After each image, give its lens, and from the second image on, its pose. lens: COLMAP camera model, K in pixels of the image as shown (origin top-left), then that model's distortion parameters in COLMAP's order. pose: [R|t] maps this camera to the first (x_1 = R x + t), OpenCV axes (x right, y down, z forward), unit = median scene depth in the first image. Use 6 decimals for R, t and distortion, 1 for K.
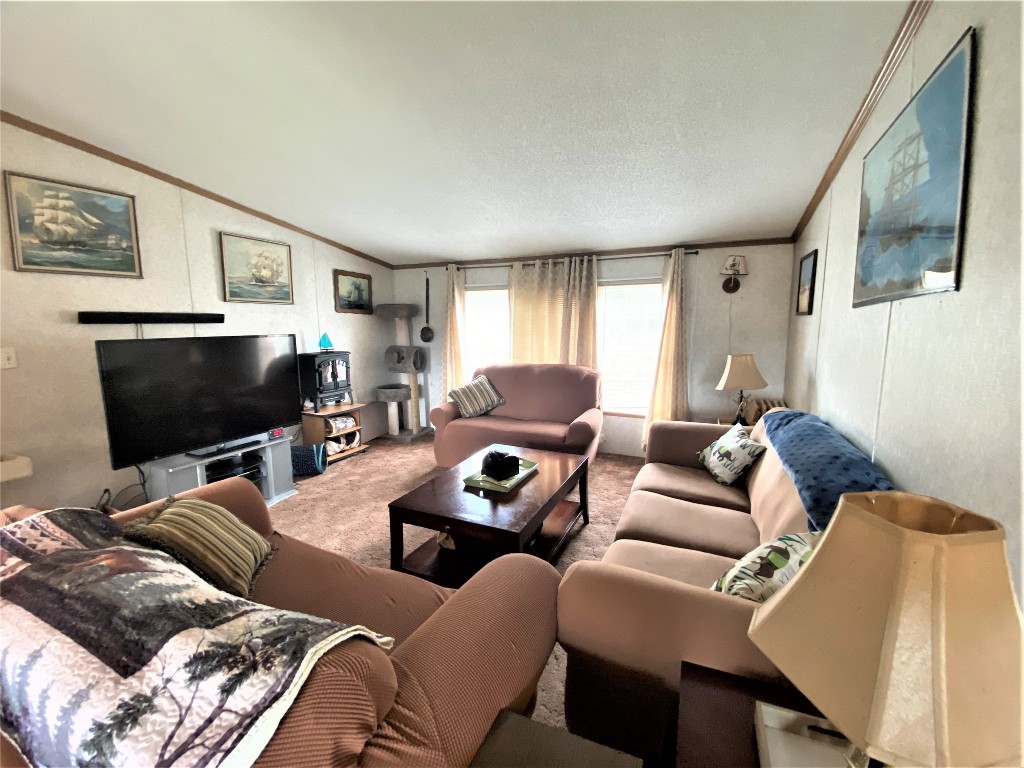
lens RADIAL K [[425.0, 0, 512.0], [0, 425.0, 384.0], [0, 0, 1]] dist [0.029962, -0.033076]
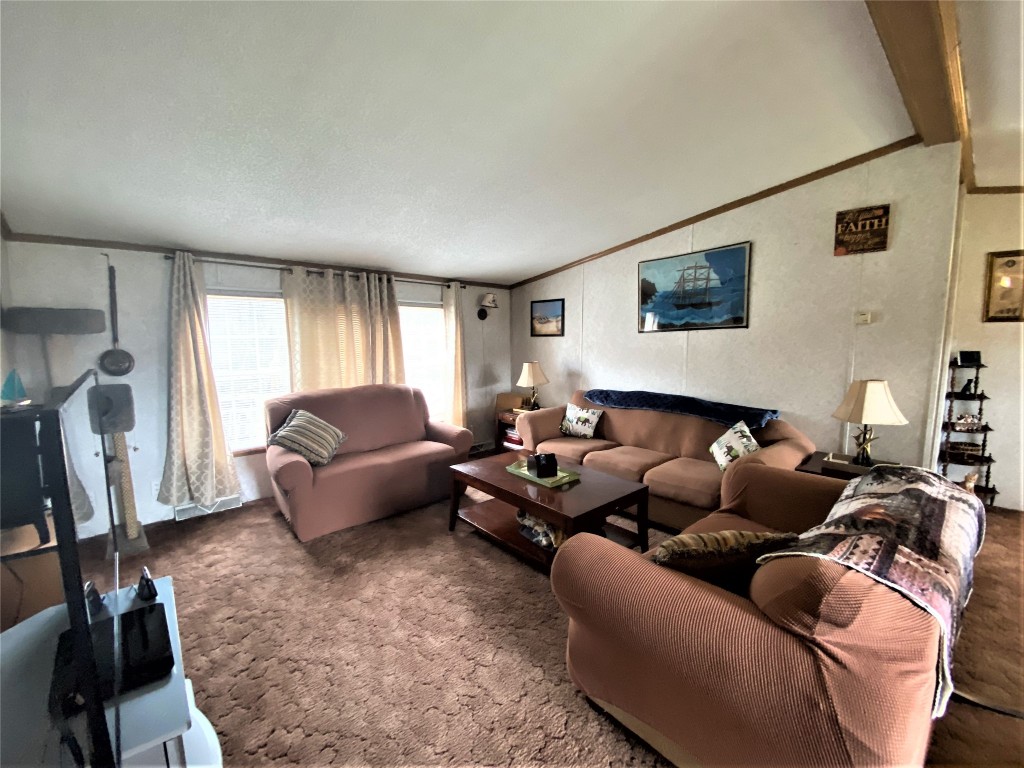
lens RADIAL K [[425.0, 0, 512.0], [0, 425.0, 384.0], [0, 0, 1]] dist [0.029962, -0.033076]
pose [[0.393909, -0.092299, 0.914503, -0.642908], [0.136947, 0.989734, 0.040904, -0.047198], [-0.908890, 0.109126, 0.402505, 0.354279]]
